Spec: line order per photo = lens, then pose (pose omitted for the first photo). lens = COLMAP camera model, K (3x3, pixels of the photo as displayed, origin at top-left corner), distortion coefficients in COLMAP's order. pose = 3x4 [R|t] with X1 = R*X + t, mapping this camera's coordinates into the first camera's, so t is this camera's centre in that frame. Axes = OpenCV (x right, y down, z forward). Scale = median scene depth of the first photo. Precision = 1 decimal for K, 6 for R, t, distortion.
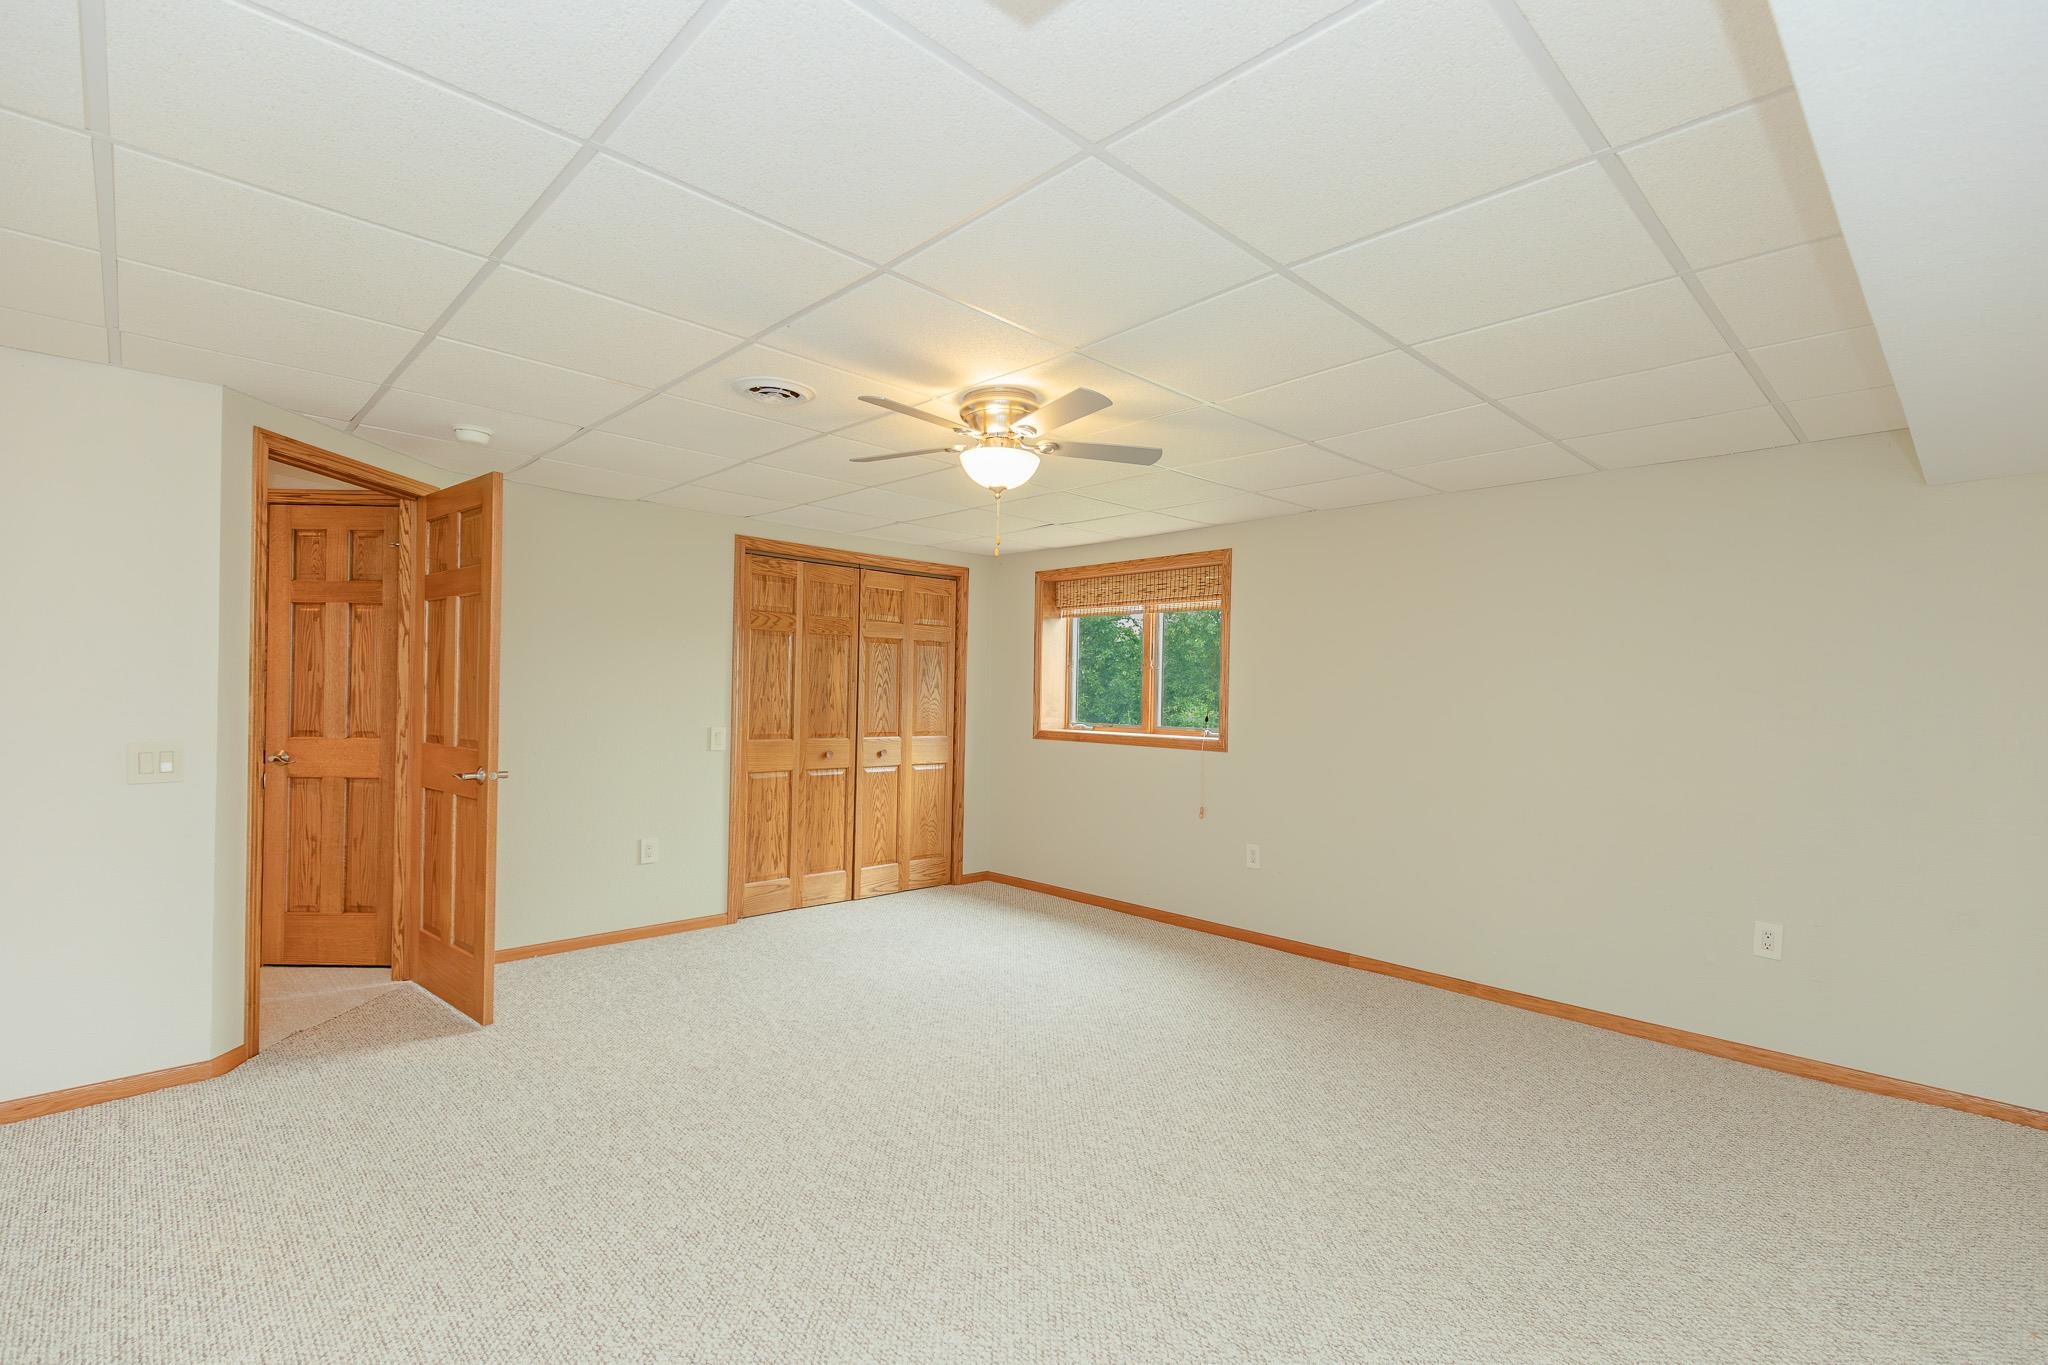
lens RADIAL K [[924.0, 0, 1038.4], [0, 924.0, 684.5], [0, 0, 1]] dist [0.008919, -0.003900]
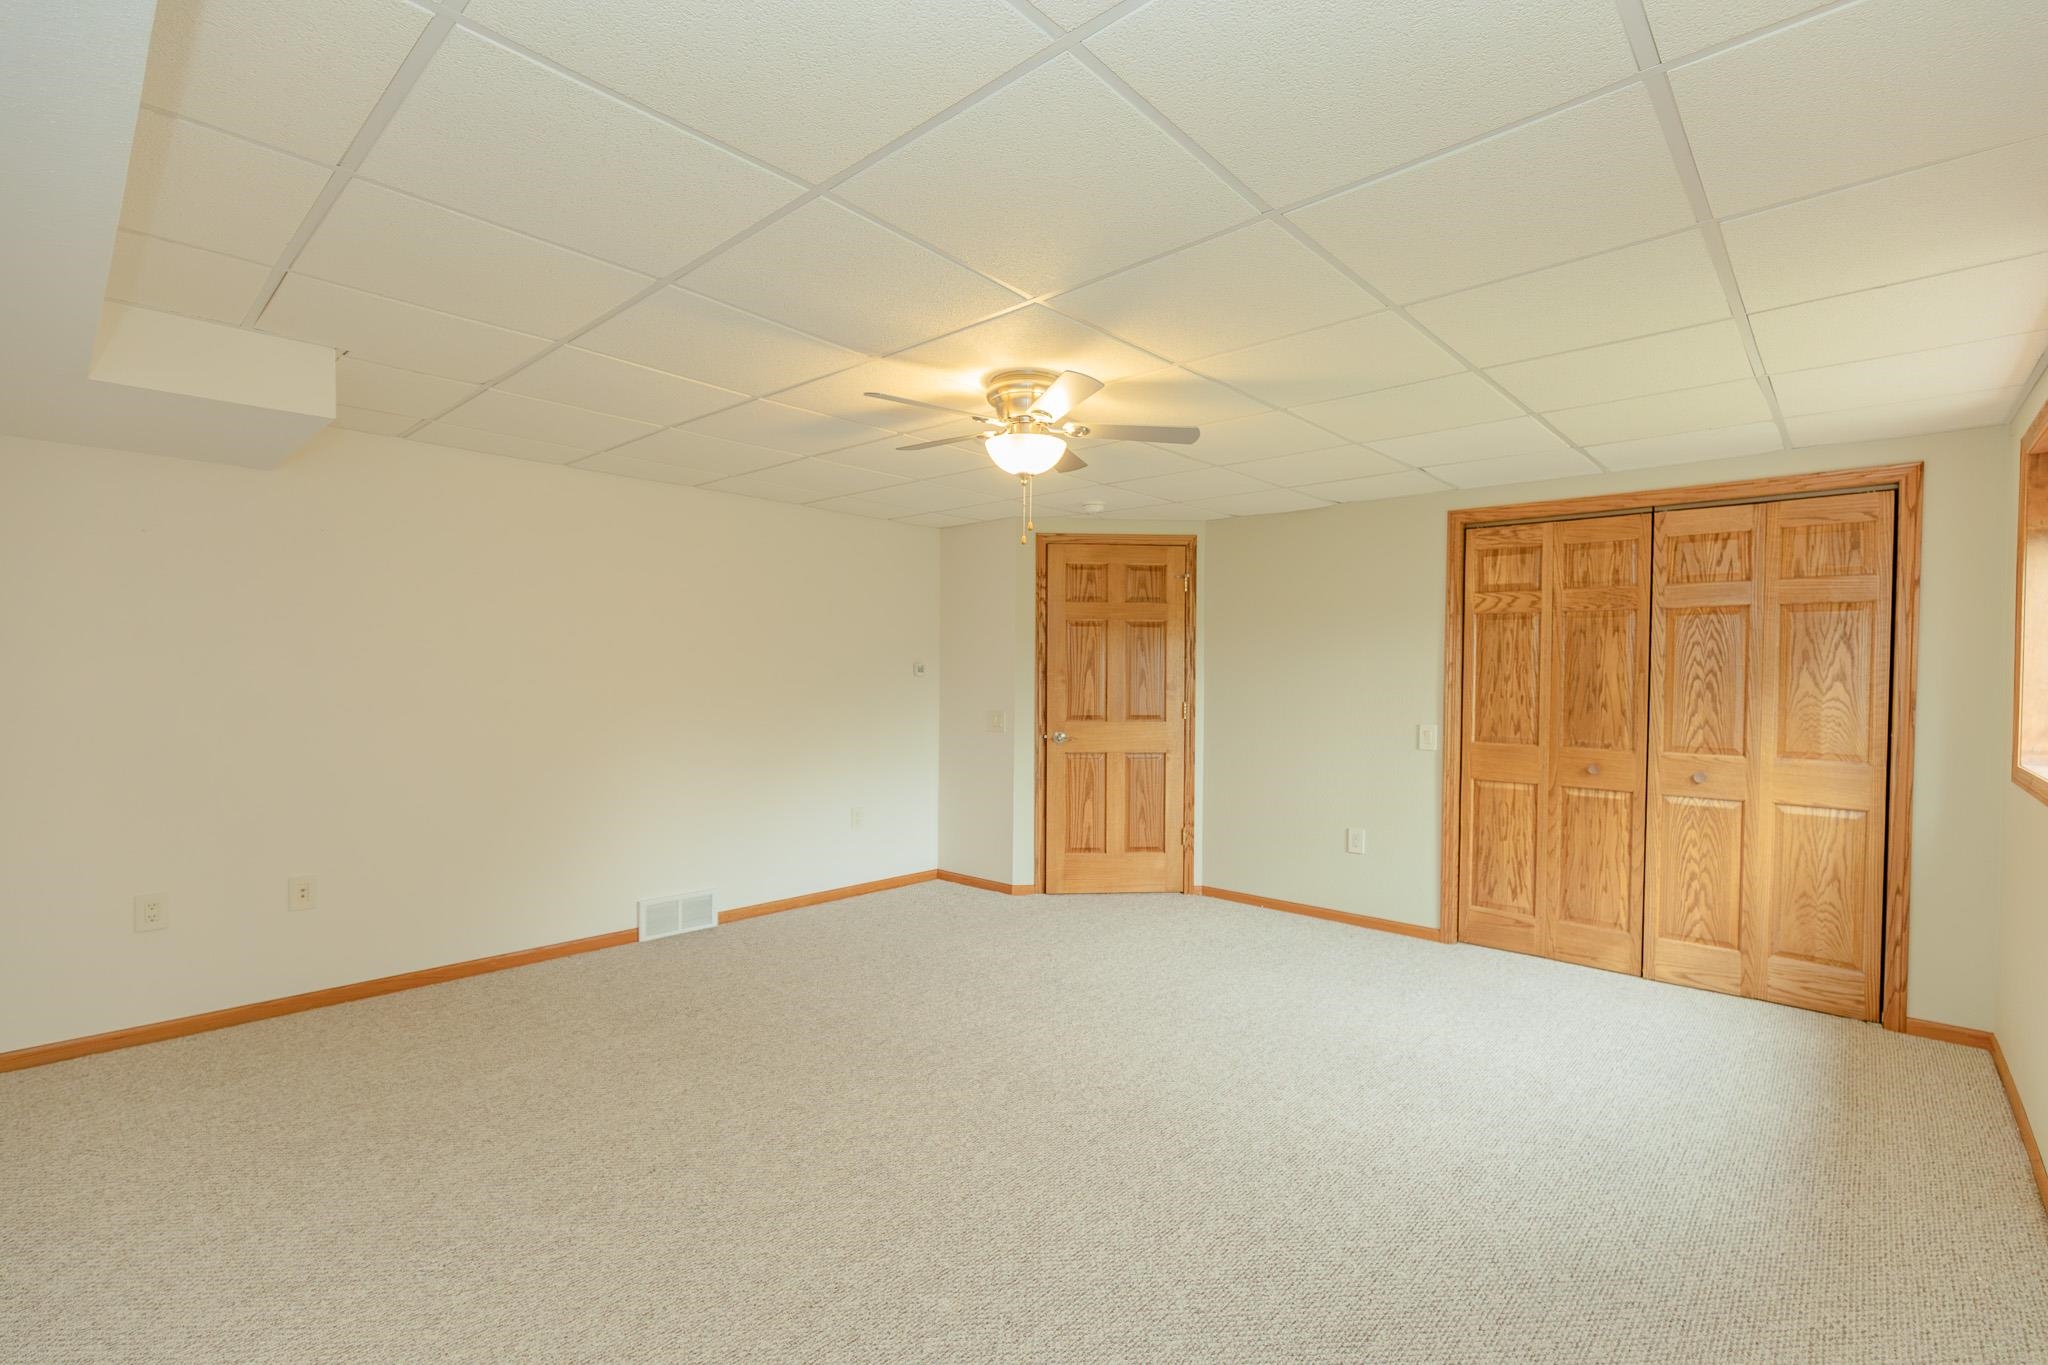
lens RADIAL K [[924.0, 0, 1036.3], [0, 924.0, 689.6], [0, 0, 1]] dist [0.008919, -0.003900]
pose [[0.061997, 0.000320, -0.998076, 0.494512], [0.002488, 0.999997, 0.000475, 0.008579], [0.998073, -0.002513, 0.061996, 0.494593]]
